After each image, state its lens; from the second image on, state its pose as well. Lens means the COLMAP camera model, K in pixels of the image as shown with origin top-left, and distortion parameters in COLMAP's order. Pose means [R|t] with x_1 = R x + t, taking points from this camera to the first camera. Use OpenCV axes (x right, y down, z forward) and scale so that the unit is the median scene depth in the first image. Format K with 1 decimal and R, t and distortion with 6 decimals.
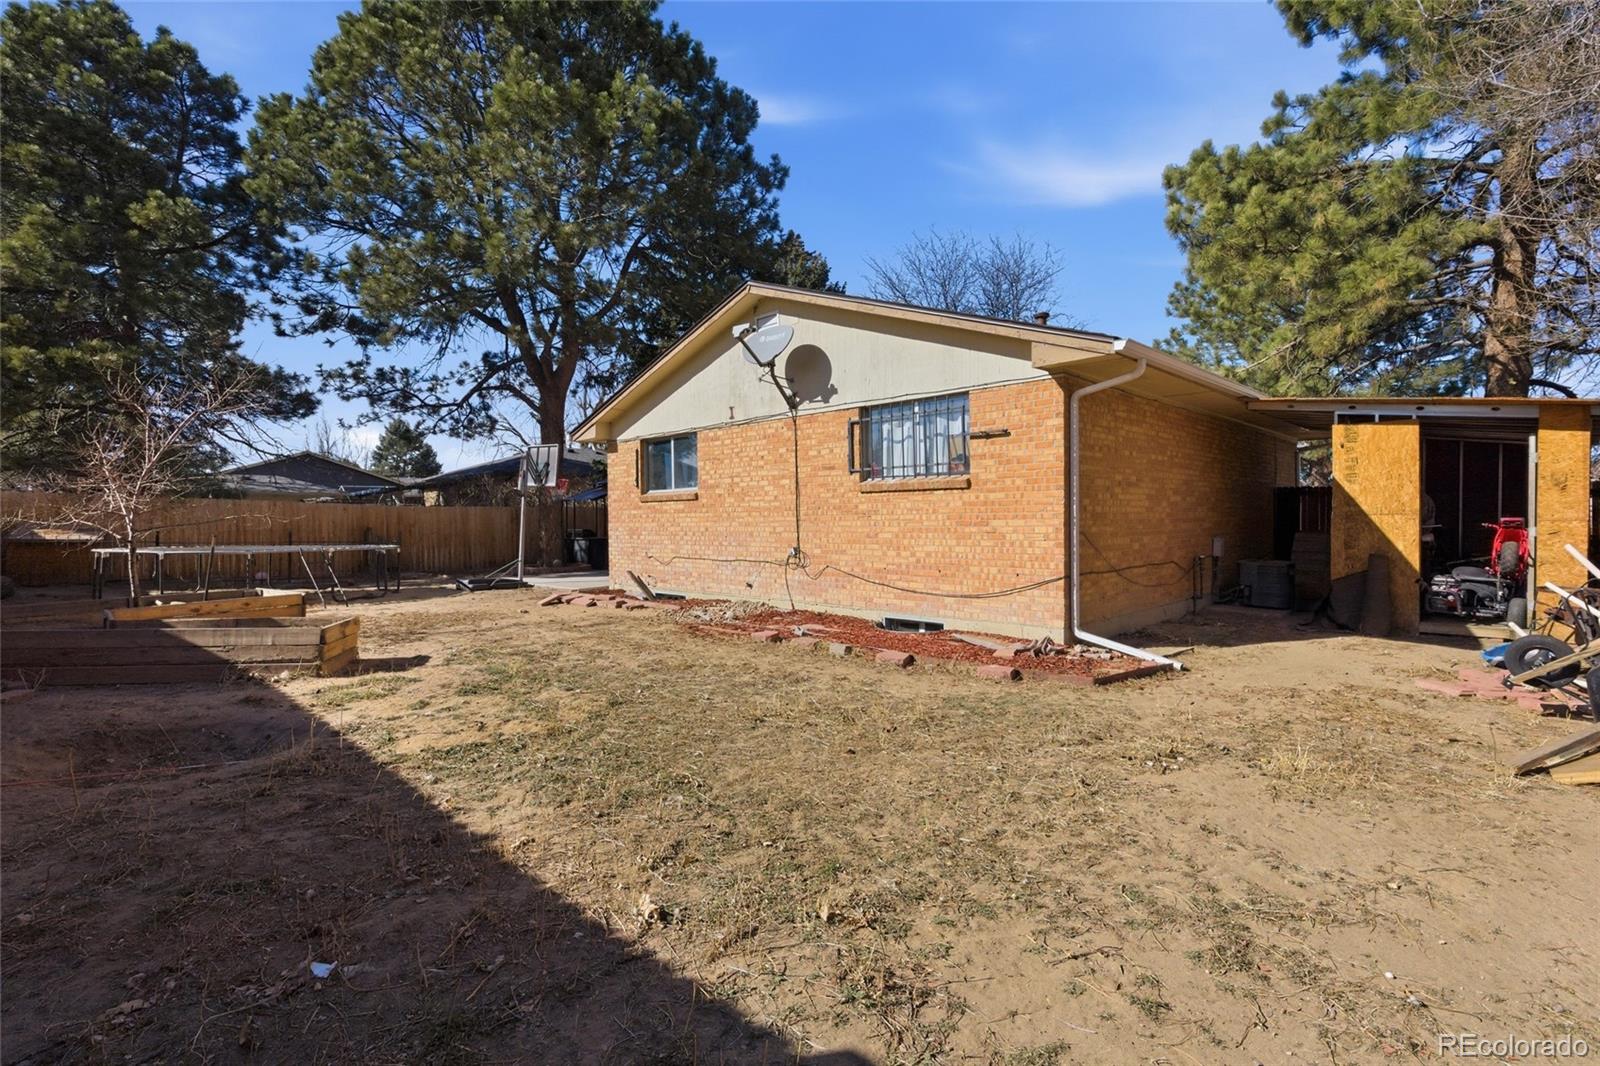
lens RADIAL K [[731.0, 0, 795.3], [0, 731.0, 531.8], [0, 0, 1]] dist [-0.002697, 0.000200]
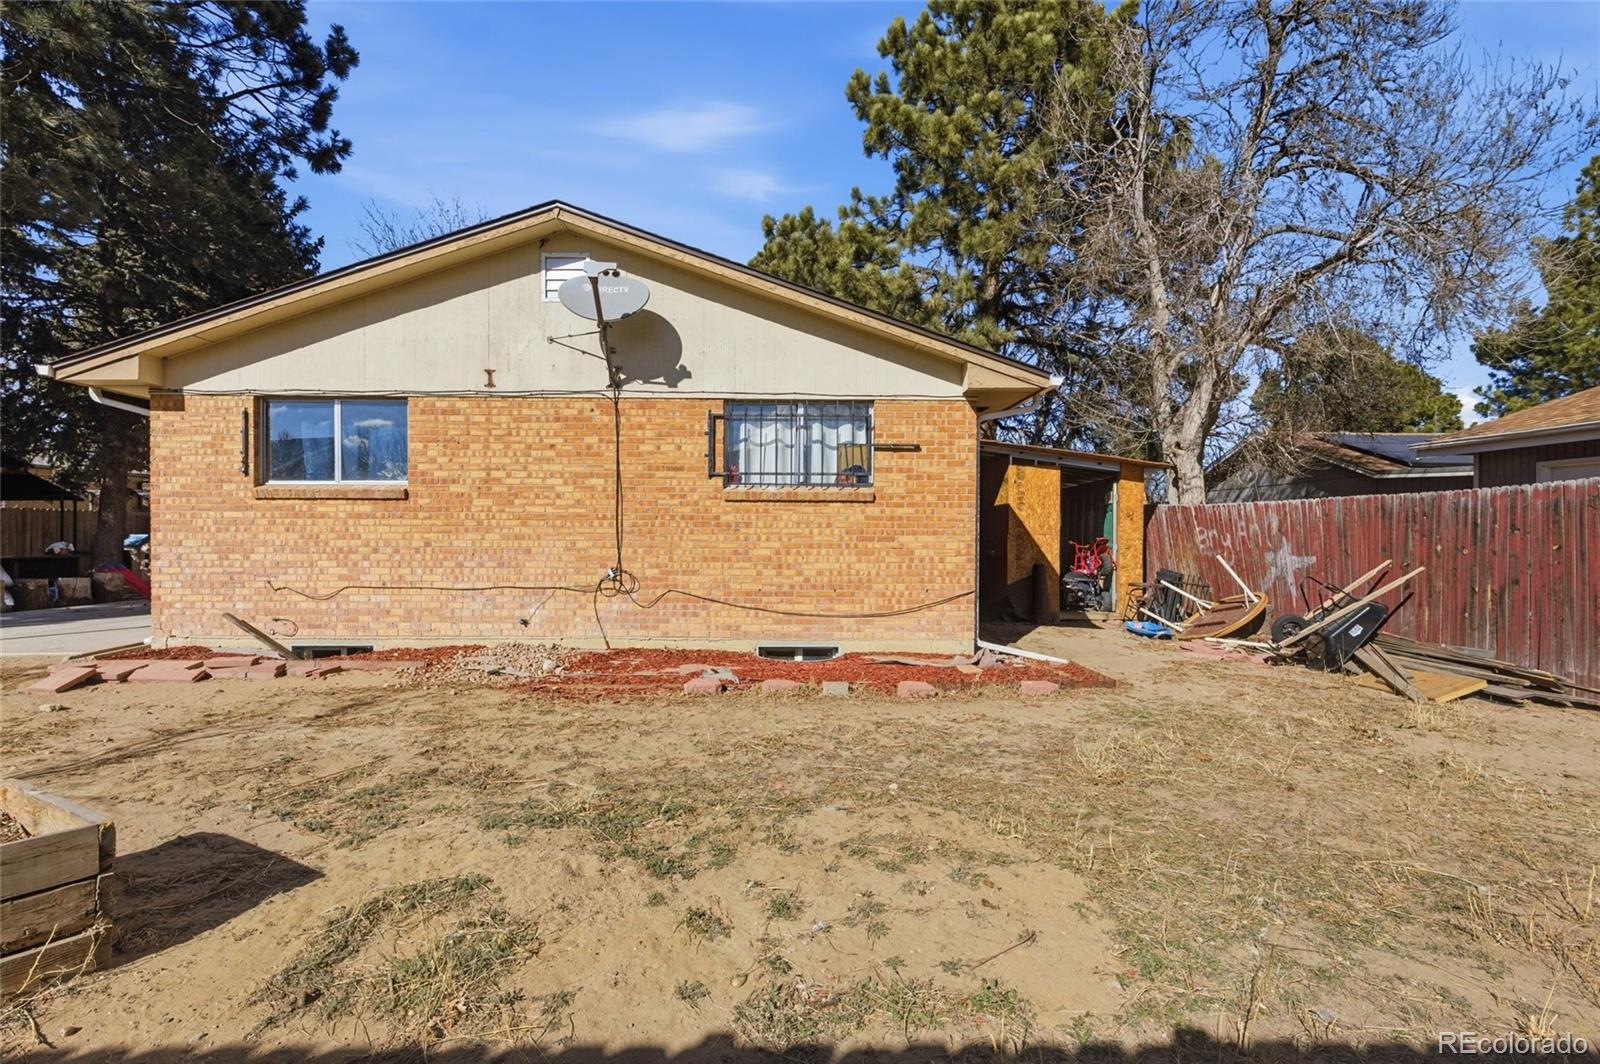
lens RADIAL K [[731.0, 0, 798.7], [0, 731.0, 537.6], [0, 0, 1]] dist [-0.002697, 0.000200]
pose [[0.702415, 0.008355, 0.711719, -0.458088], [0.000137, 0.999929, -0.011874, -0.001466], [-0.711768, 0.008438, 0.702364, 0.360564]]
